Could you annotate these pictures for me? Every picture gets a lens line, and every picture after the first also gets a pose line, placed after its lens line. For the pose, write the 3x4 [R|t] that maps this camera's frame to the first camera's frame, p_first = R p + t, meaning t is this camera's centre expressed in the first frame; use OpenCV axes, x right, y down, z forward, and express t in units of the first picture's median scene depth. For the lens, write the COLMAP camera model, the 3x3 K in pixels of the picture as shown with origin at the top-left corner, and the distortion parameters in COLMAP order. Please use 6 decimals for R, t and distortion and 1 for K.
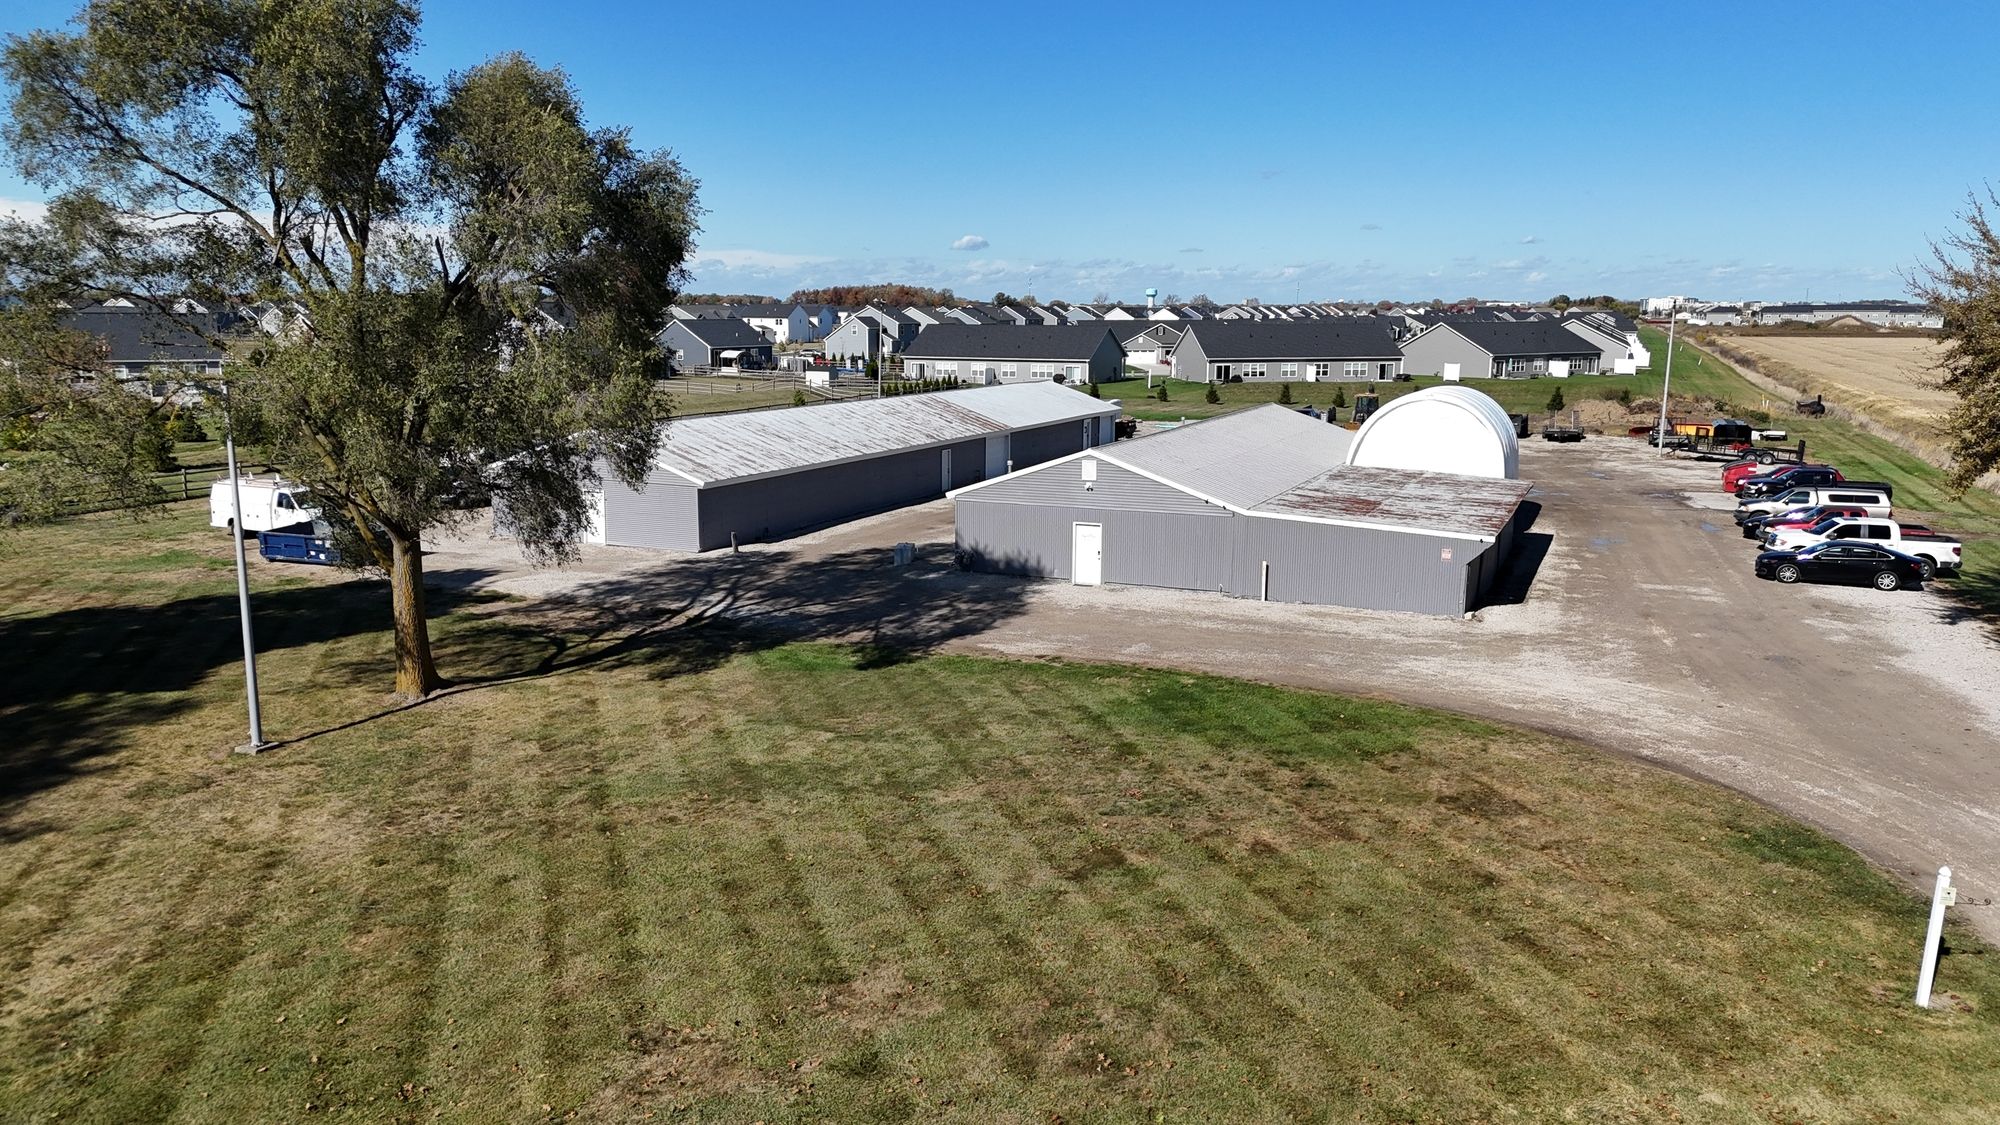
lens RADIAL K [[1456.9, 0, 998.5], [0, 1456.9, 565.3], [0, 0, 1]] dist [0.086007, -0.084622]
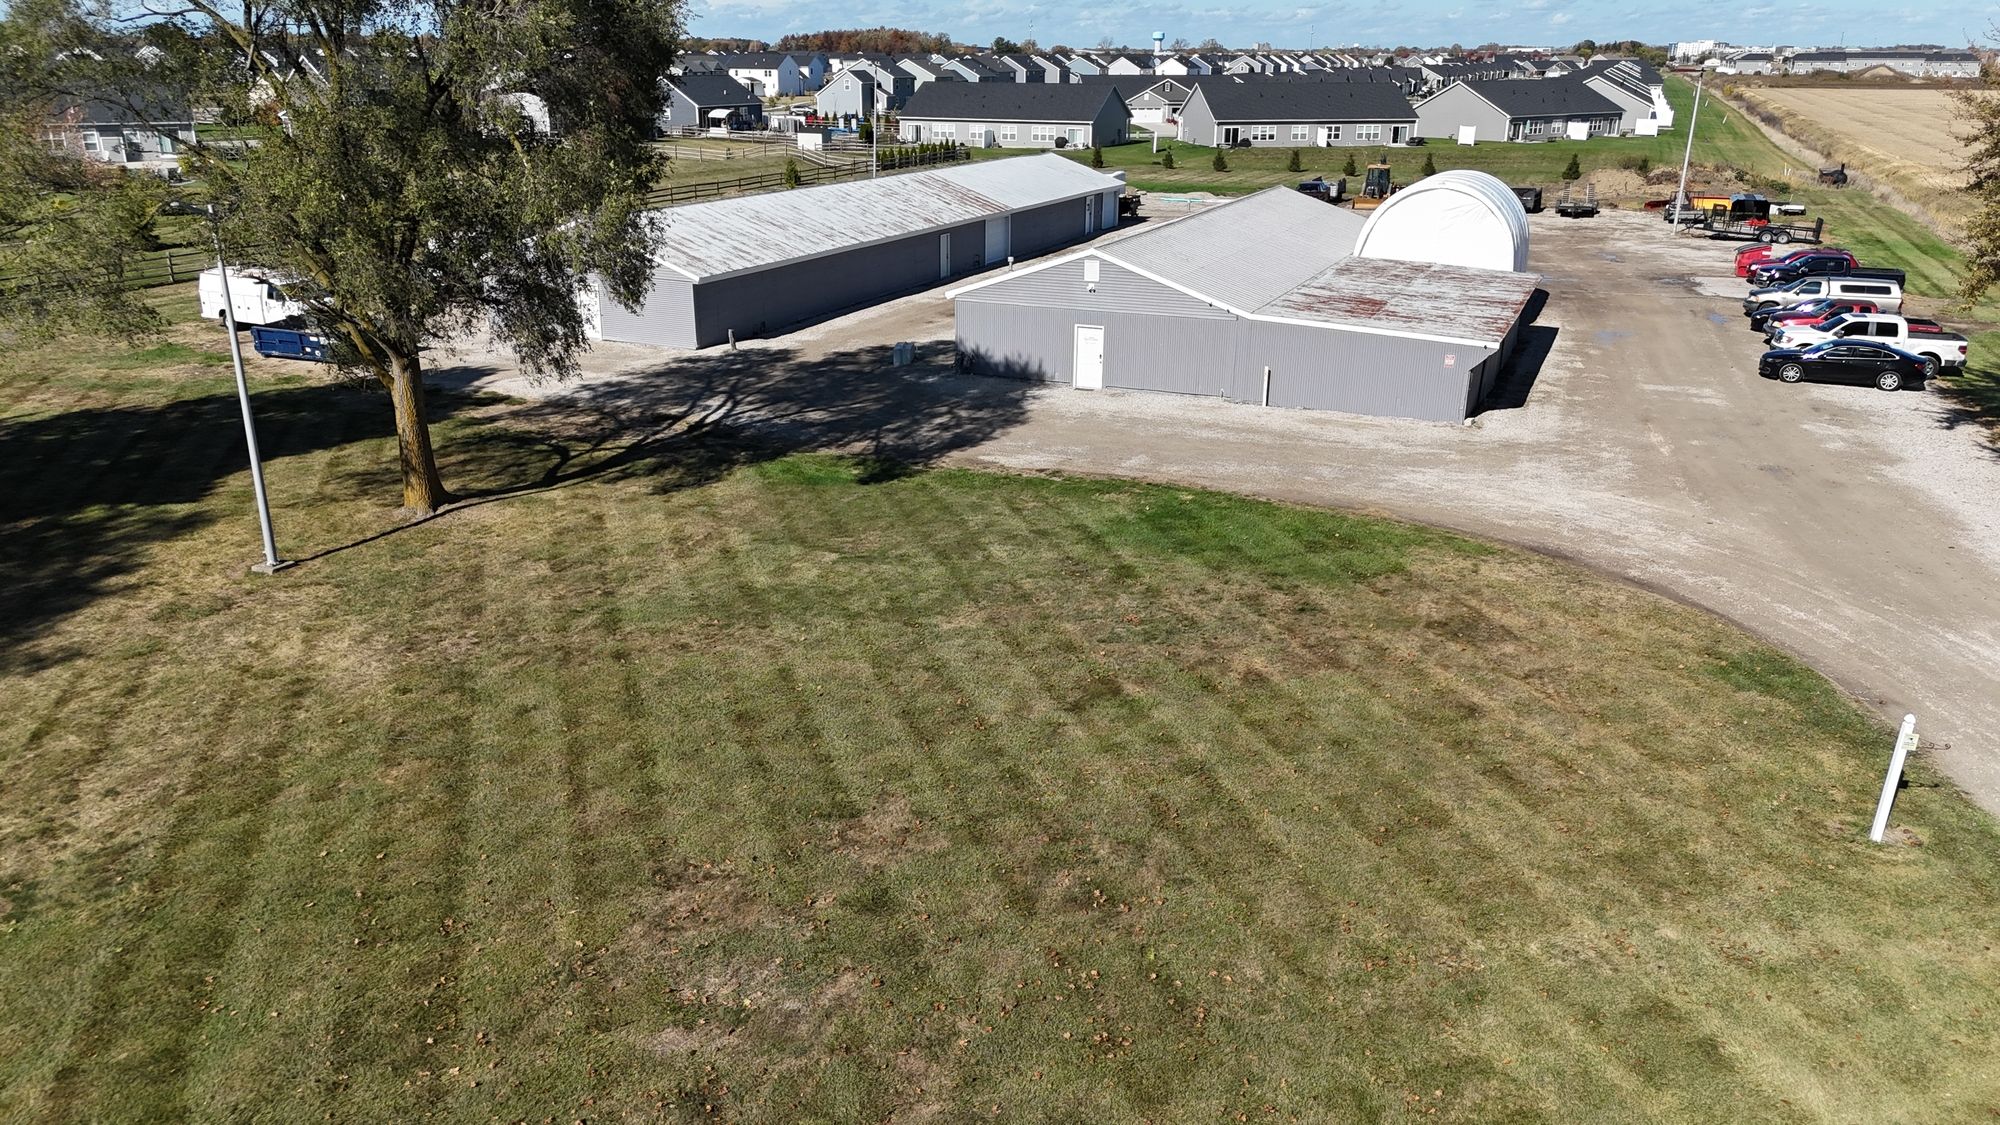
lens RADIAL K [[1453.8, 0, 998.0], [0, 1453.8, 567.5], [0, 0, 1]] dist [0.088853, -0.091930]
pose [[0.999999, 0.001350, 0.000801, -0.001496], [-0.001462, 0.986724, 0.162397, -0.032631], [-0.000571, -0.162398, 0.986725, -0.003379]]
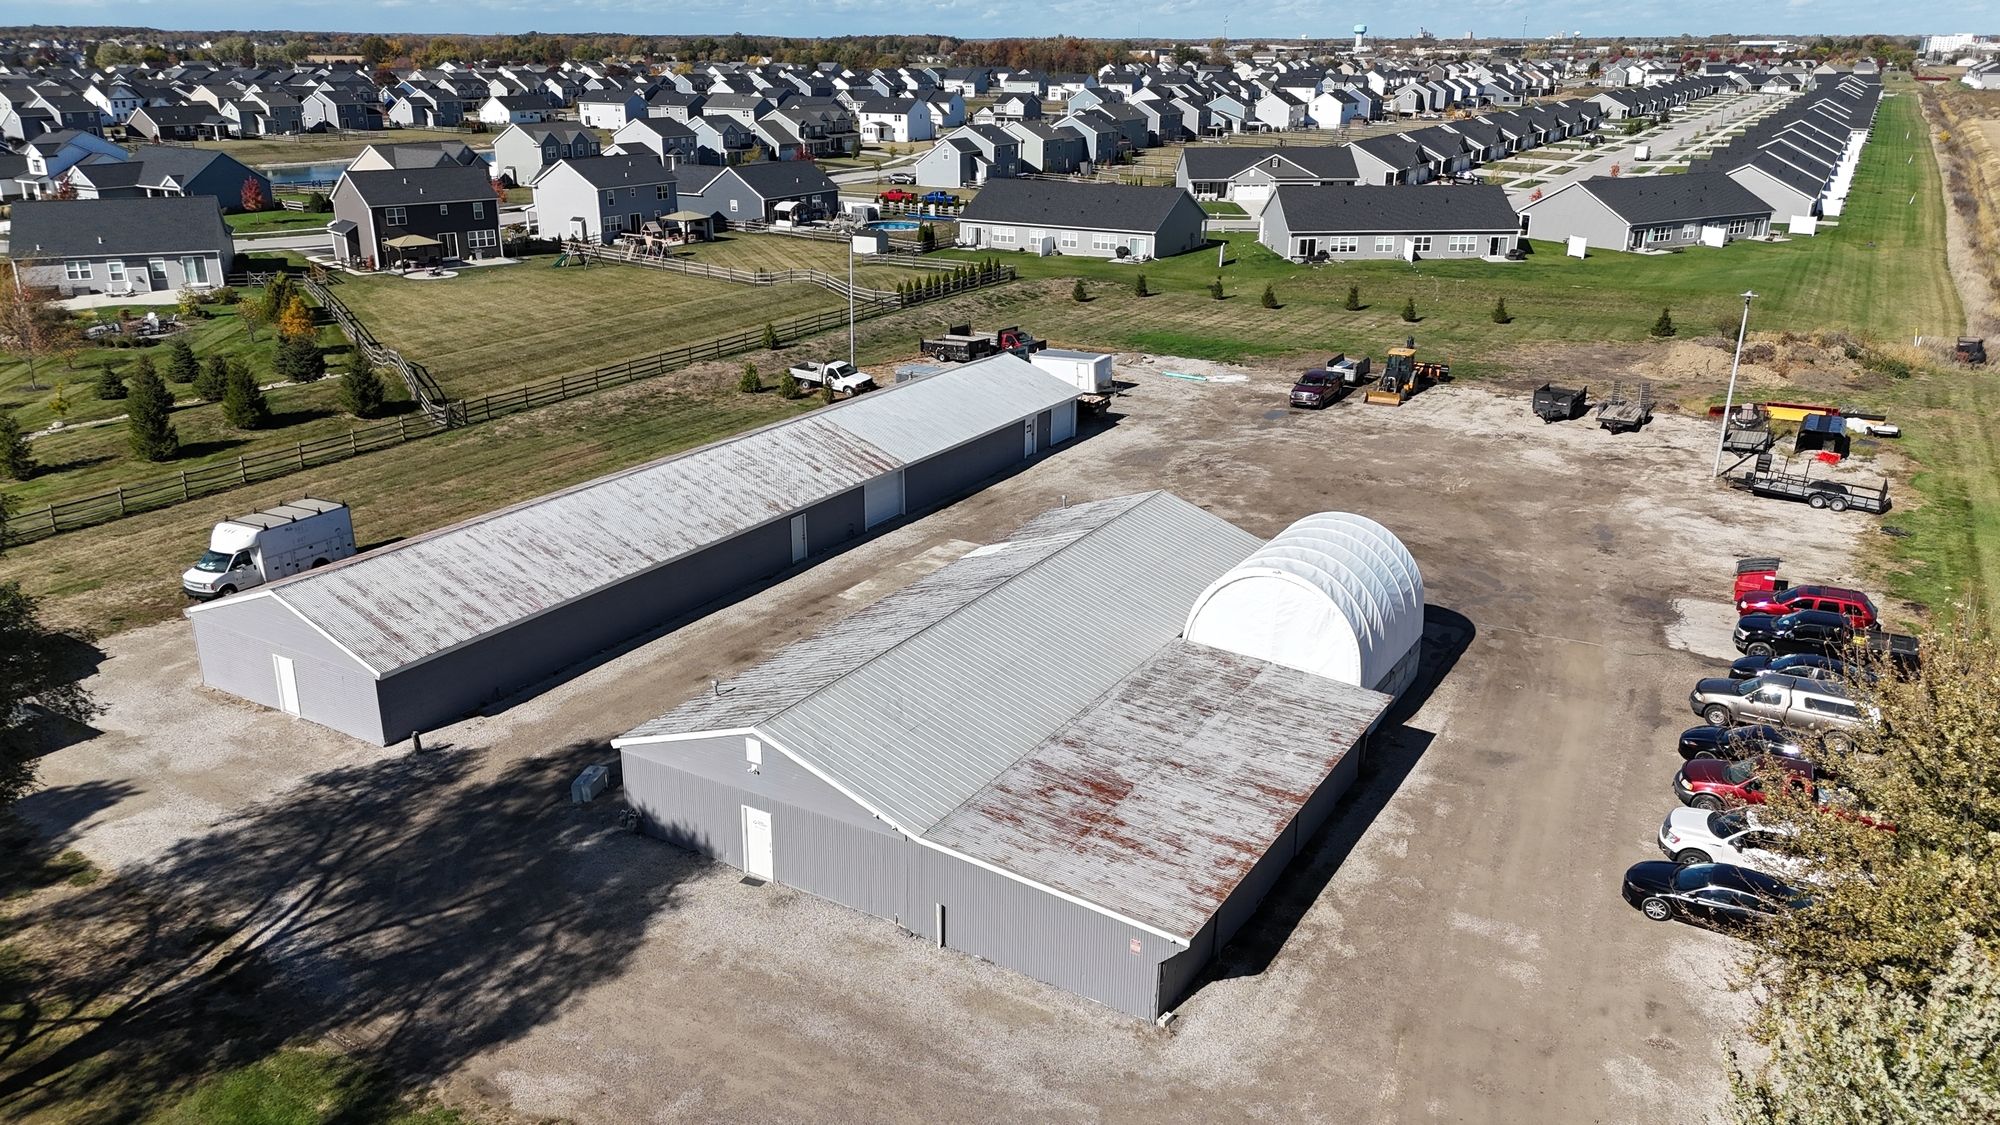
lens RADIAL K [[1456.9, 0, 998.5], [0, 1456.9, 565.3], [0, 0, 1]] dist [0.086007, -0.084622]
pose [[0.991777, 0.040814, -0.121299, 0.346610], [-0.020001, 0.985569, 0.168087, -0.363113], [0.126409, -0.164278, 0.978281, 0.287061]]
